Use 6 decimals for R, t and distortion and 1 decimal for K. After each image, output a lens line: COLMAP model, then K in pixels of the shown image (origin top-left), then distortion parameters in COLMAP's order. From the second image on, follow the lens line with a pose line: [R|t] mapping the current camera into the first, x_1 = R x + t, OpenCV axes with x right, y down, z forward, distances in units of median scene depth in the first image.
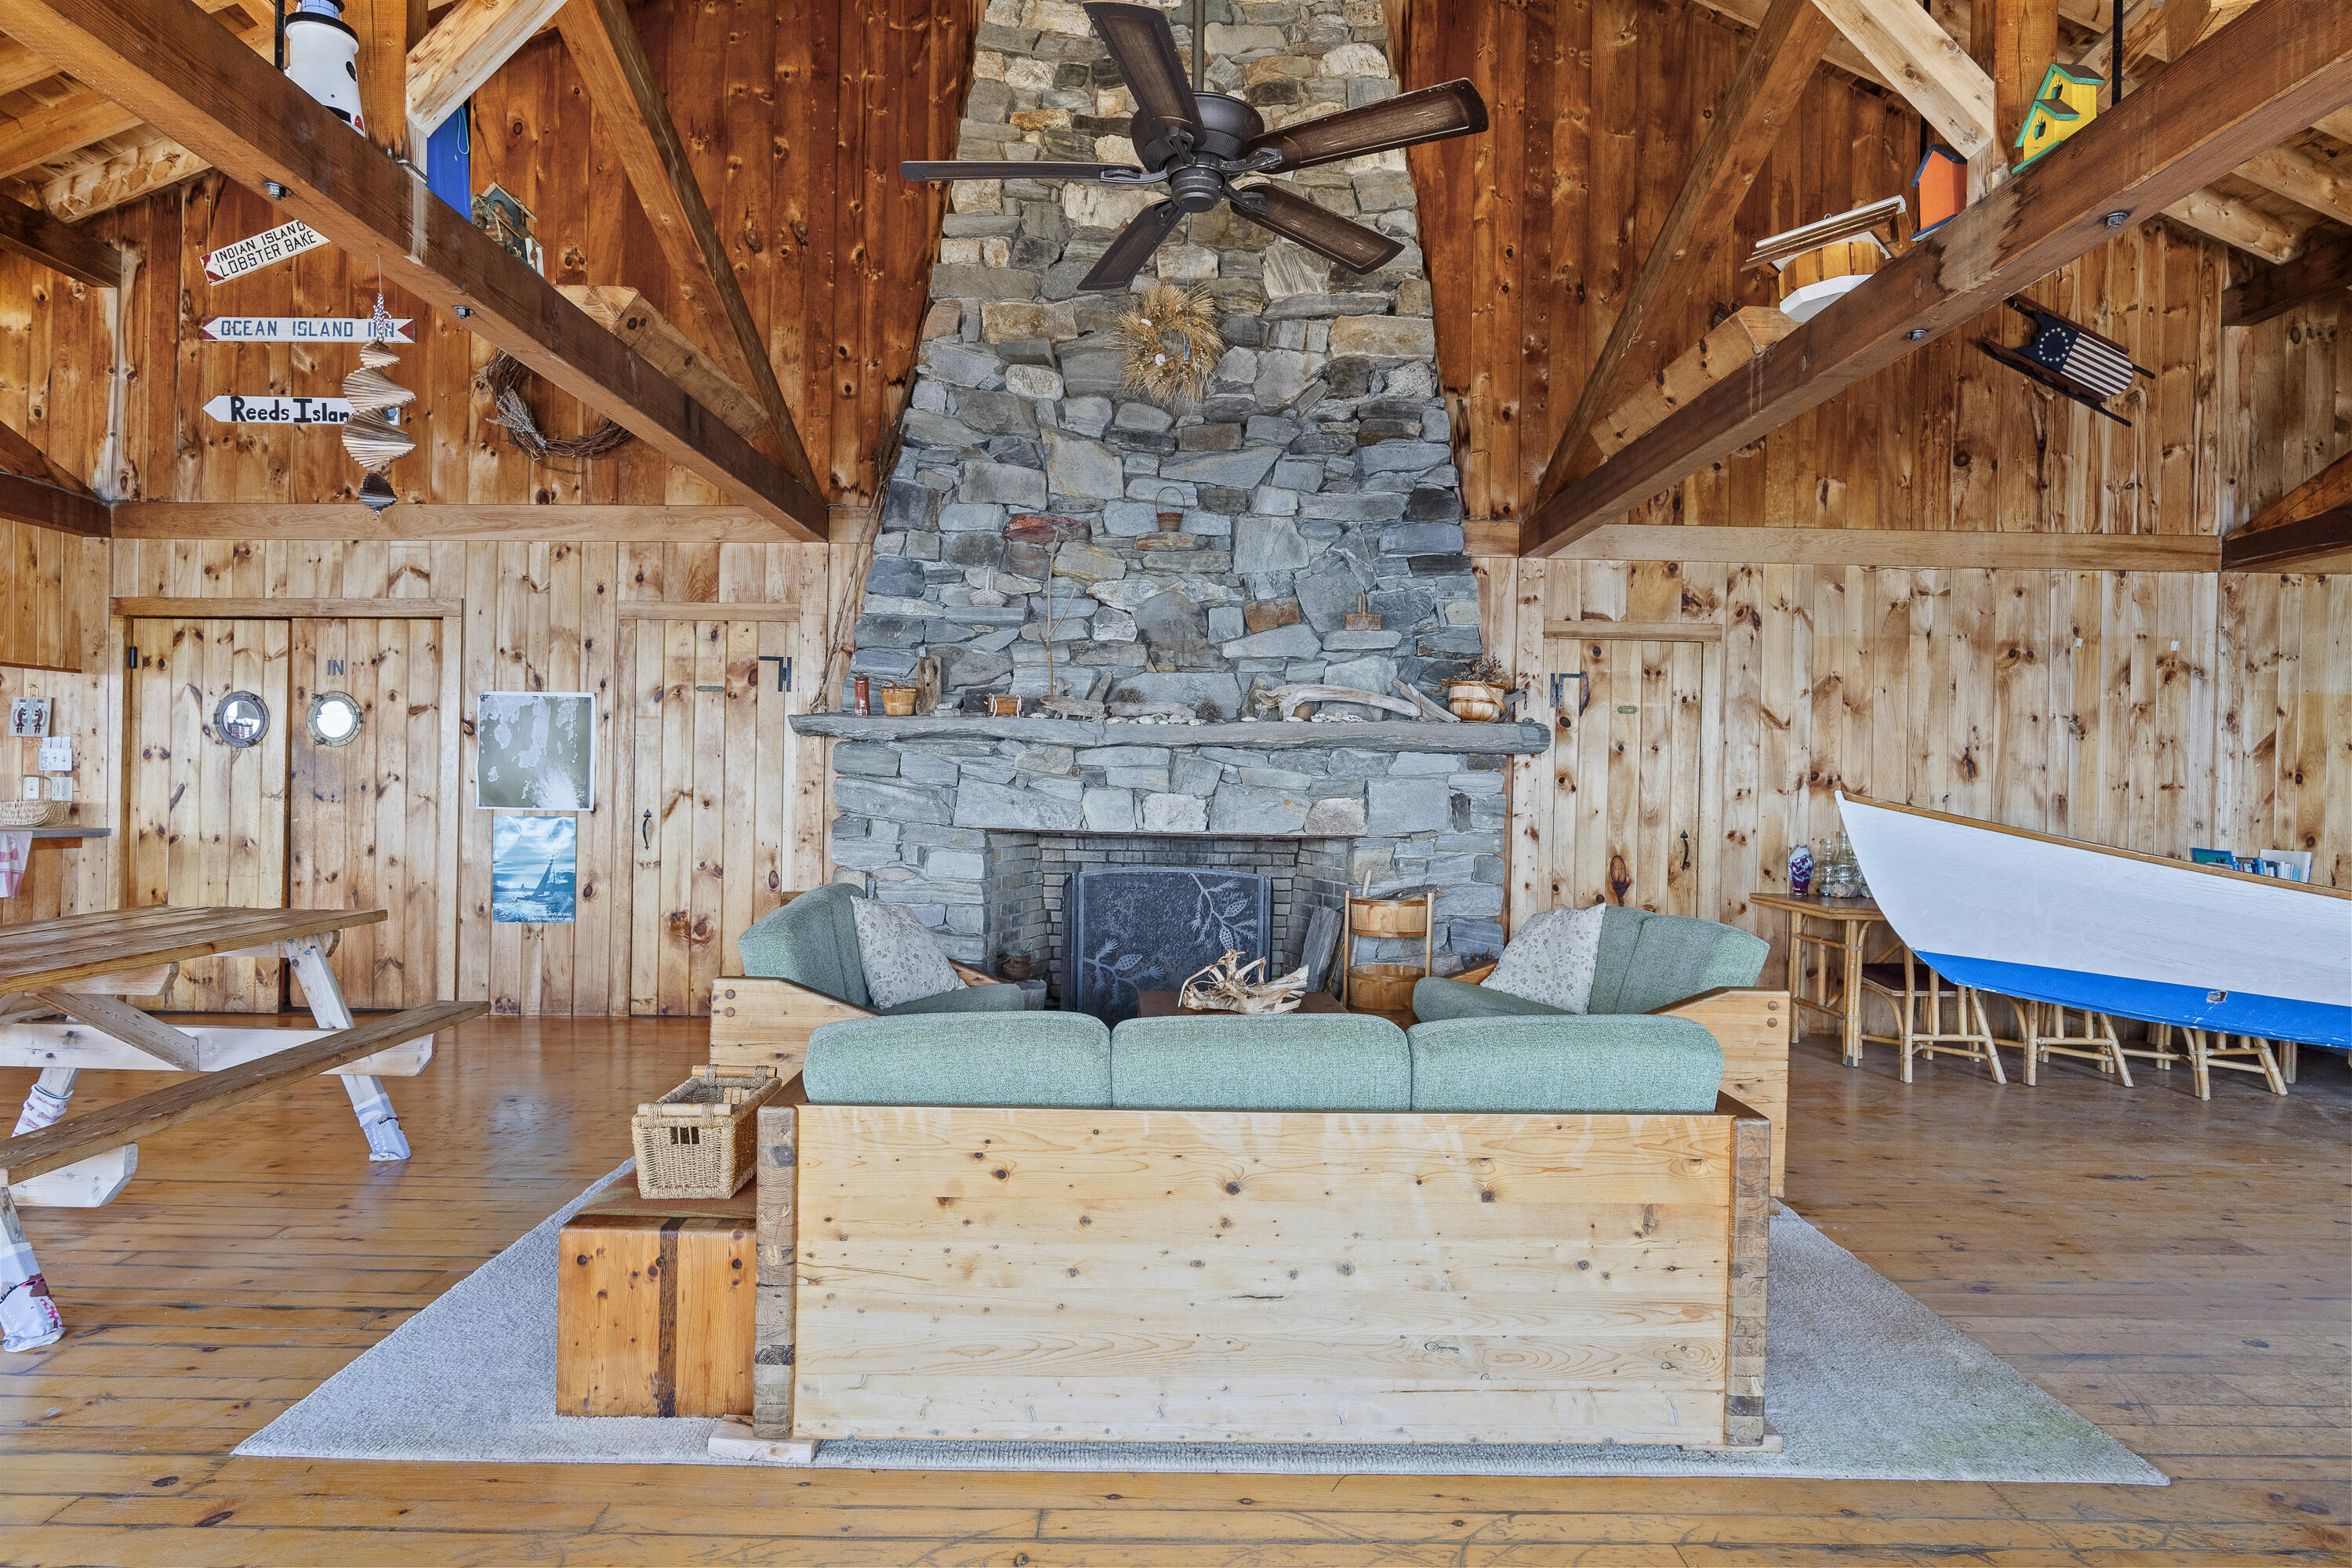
lens RADIAL K [[1267.8, 0, 1157.7], [0, 1267.8, 789.5], [0, 0, 1]] dist [-0.006607, 0.004795]
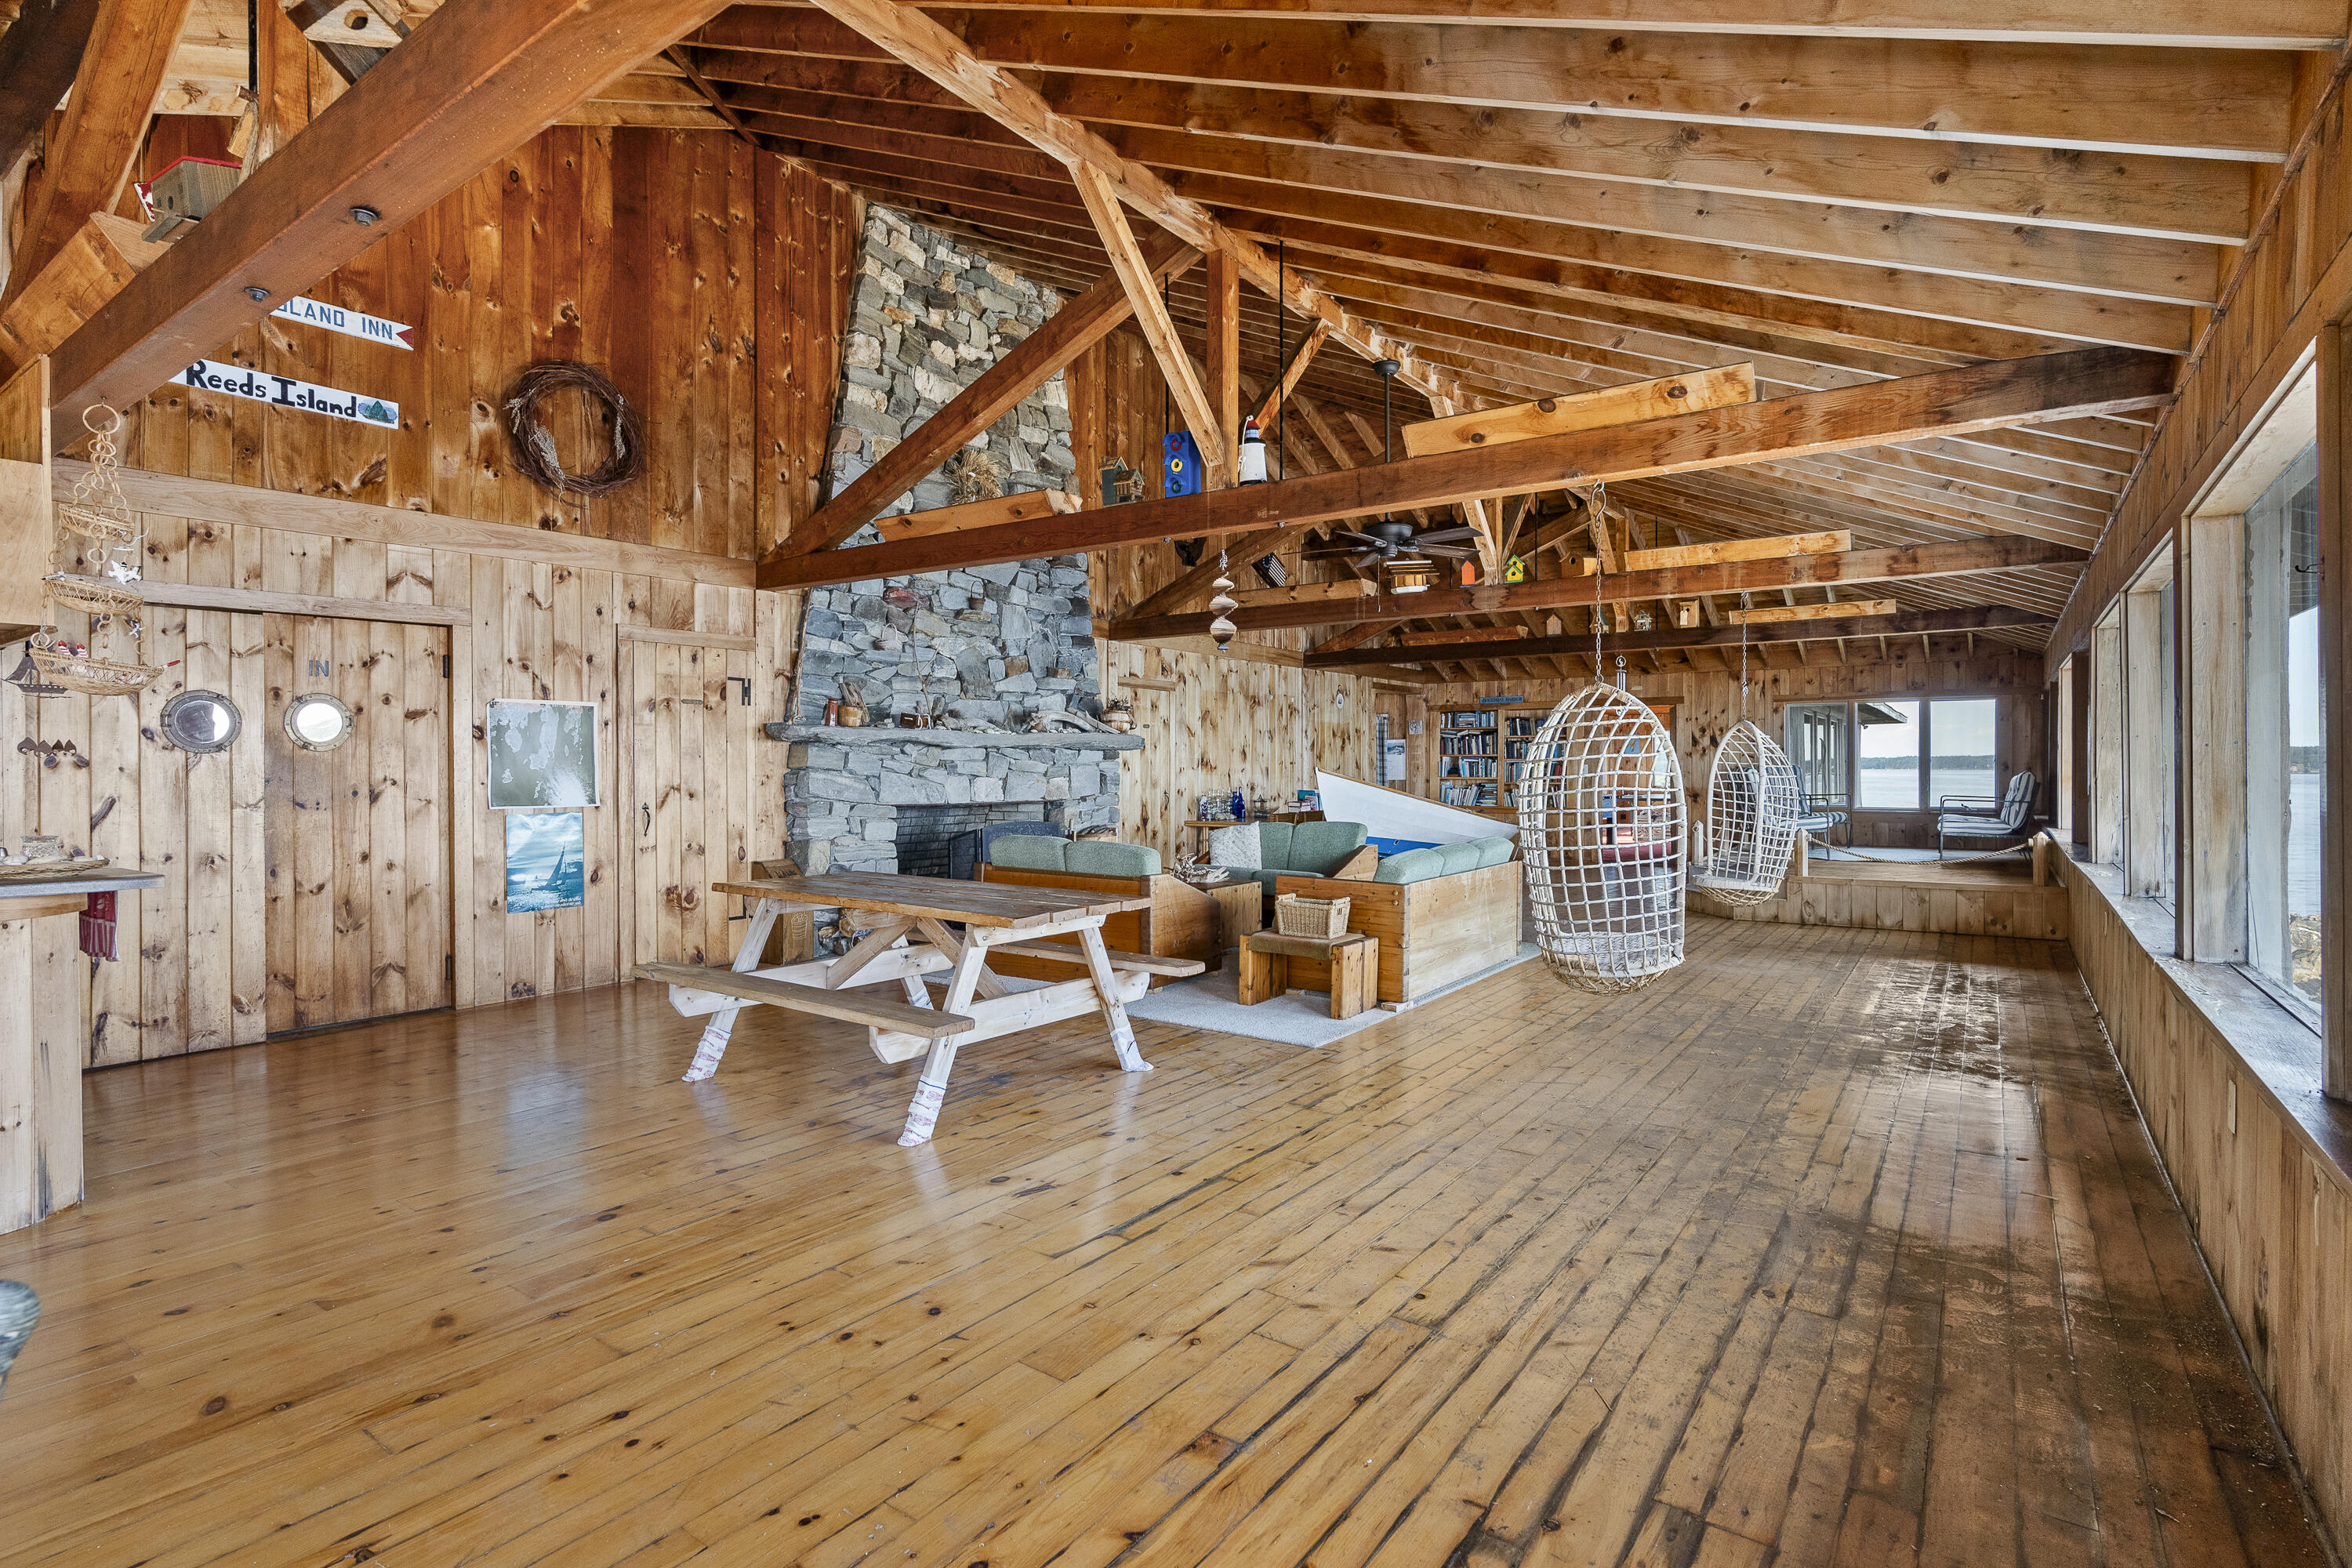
lens RADIAL K [[1138.8, 0, 1167.5], [0, 1138.8, 775.9], [0, 0, 1]] dist [-0.004794, 0.001691]
pose [[0.592184, -0.025375, 0.805403, -0.968368], [0.016829, 0.999676, 0.019123, -0.021267], [-0.805627, 0.002230, 0.592418, -0.020193]]
